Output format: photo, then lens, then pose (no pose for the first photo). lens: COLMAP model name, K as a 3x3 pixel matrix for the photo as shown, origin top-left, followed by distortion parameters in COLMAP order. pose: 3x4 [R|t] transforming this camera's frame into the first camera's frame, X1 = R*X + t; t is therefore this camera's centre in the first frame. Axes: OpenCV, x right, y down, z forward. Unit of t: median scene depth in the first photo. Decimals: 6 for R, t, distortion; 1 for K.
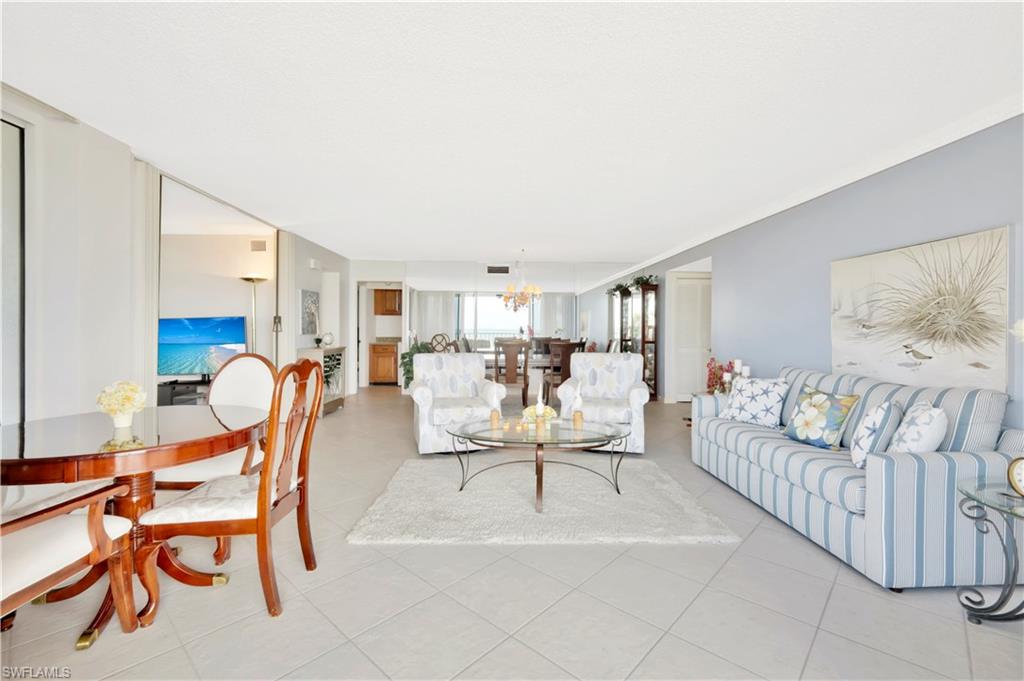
lens RADIAL K [[449.7, 0, 517.9], [0, 449.7, 336.0], [0, 0, 1]] dist [0.002319, 0.000389]
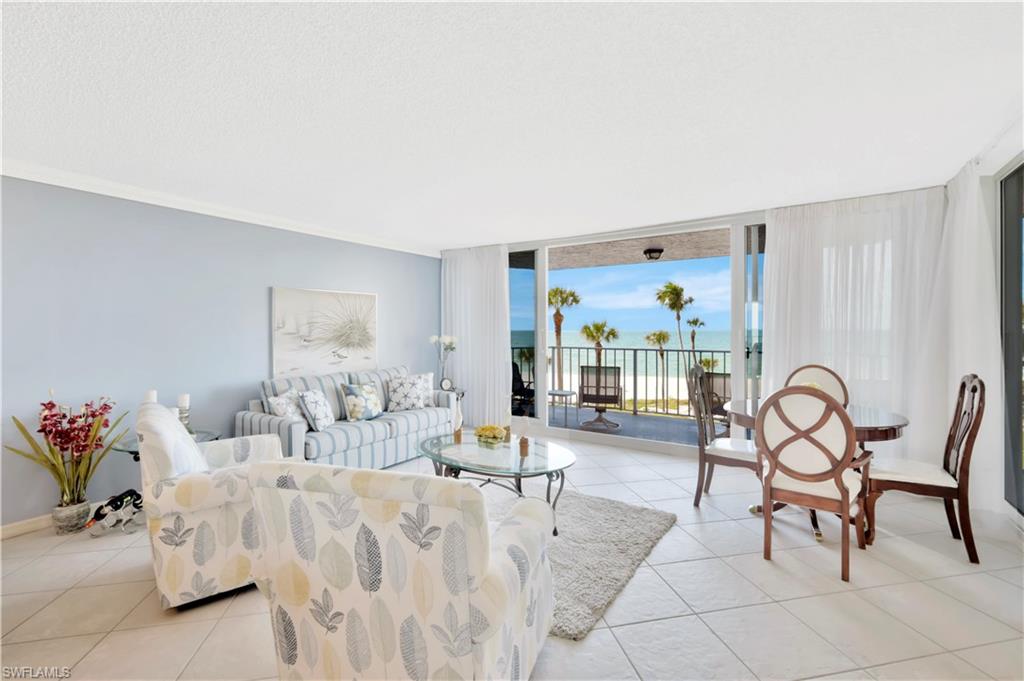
lens RADIAL K [[450.1, 0, 514.1], [0, 450.1, 328.3], [0, 0, 1]] dist [0.003477, 0.000120]
pose [[-0.805885, -0.013574, 0.591917, -0.649254], [-0.002144, 0.999797, 0.020009, -0.099643], [-0.592069, 0.014856, -0.805751, 1.955395]]
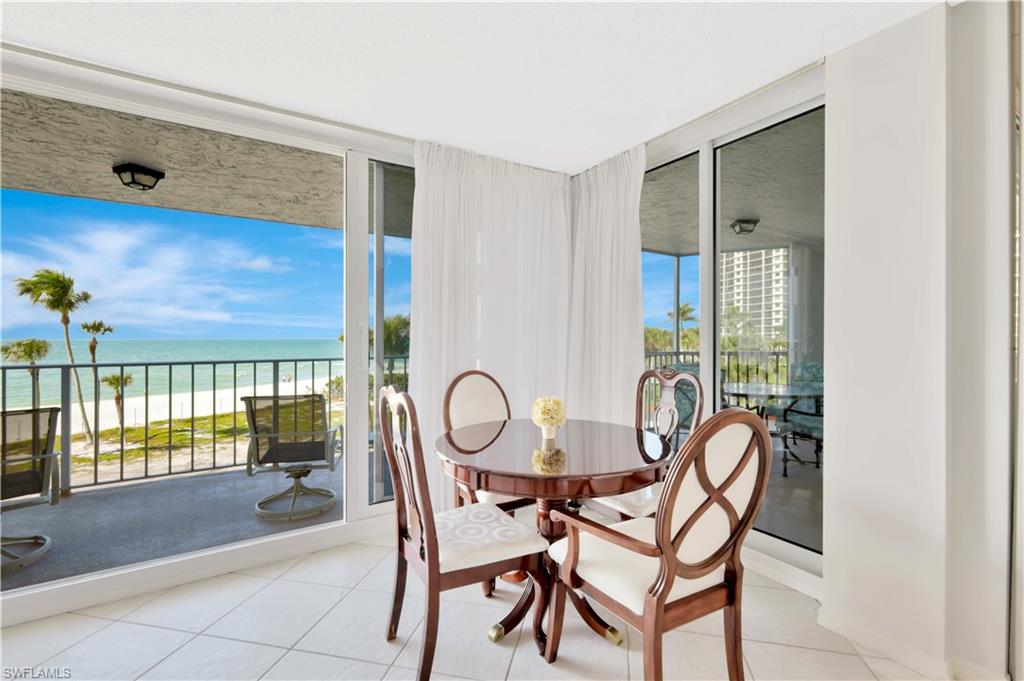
lens RADIAL K [[449.7, 0, 517.9], [0, 449.7, 336.0], [0, 0, 1]] dist [0.002319, 0.000389]
pose [[-0.867168, -0.016931, -0.497728, -0.181196], [-0.020918, 0.999778, 0.002436, -0.047373], [0.497576, 0.012524, -0.867330, 1.266080]]
